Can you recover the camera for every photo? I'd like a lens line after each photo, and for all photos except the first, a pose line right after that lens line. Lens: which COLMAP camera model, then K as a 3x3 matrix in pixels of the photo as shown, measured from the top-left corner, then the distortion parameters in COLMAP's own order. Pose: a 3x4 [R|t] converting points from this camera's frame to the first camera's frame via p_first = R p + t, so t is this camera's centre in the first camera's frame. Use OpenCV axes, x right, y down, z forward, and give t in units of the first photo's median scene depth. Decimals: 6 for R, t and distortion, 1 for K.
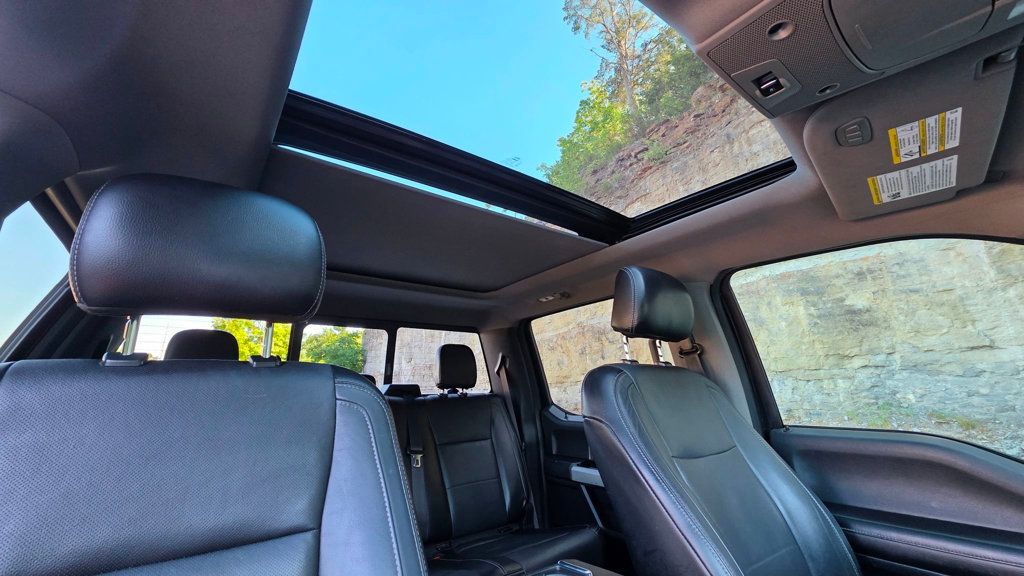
lens RADIAL K [[409.8, 0, 512.0], [0, 409.8, 288.0], [0, 0, 1]] dist [0.004716, 0.000451]
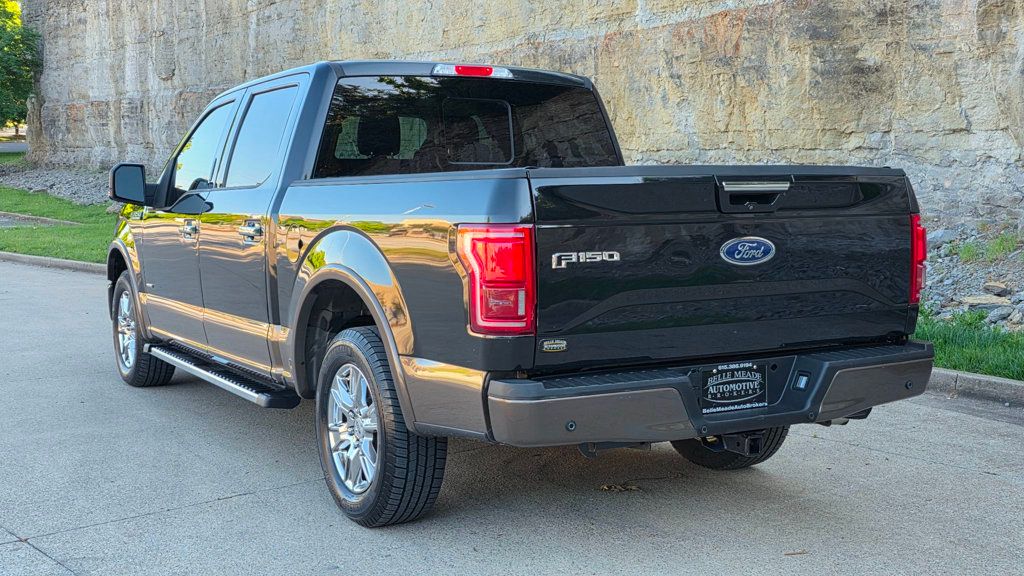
lens RADIAL K [[1223.6, 0, 512.0], [0, 1223.6, 288.0], [0, 0, 1]] dist [0.078535, -0.047792]
pose [[0.998145, 0.031979, 0.051797, 0.147774], [-0.047851, 0.938157, 0.342889, -0.288396], [-0.037629, -0.344731, 0.937947, -1.080226]]
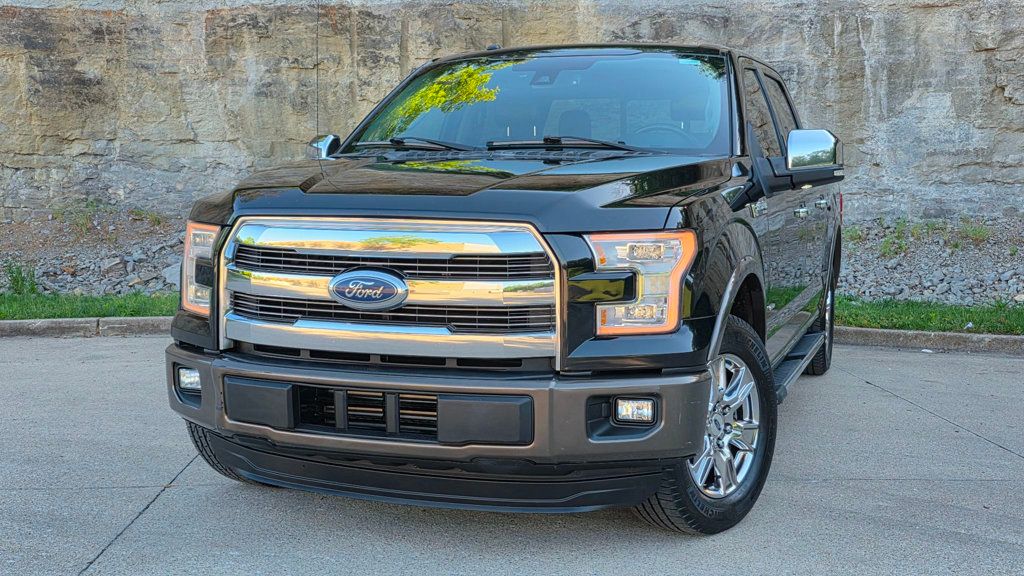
lens RADIAL K [[1223.6, 0, 512.0], [0, 1223.6, 288.0], [0, 0, 1]] dist [0.078535, -0.047792]
pose [[0.592231, -0.032448, 0.805115, -0.542783], [-0.220762, 0.954422, 0.200854, -0.212648], [-0.774937, -0.296691, 0.558075, -0.994272]]
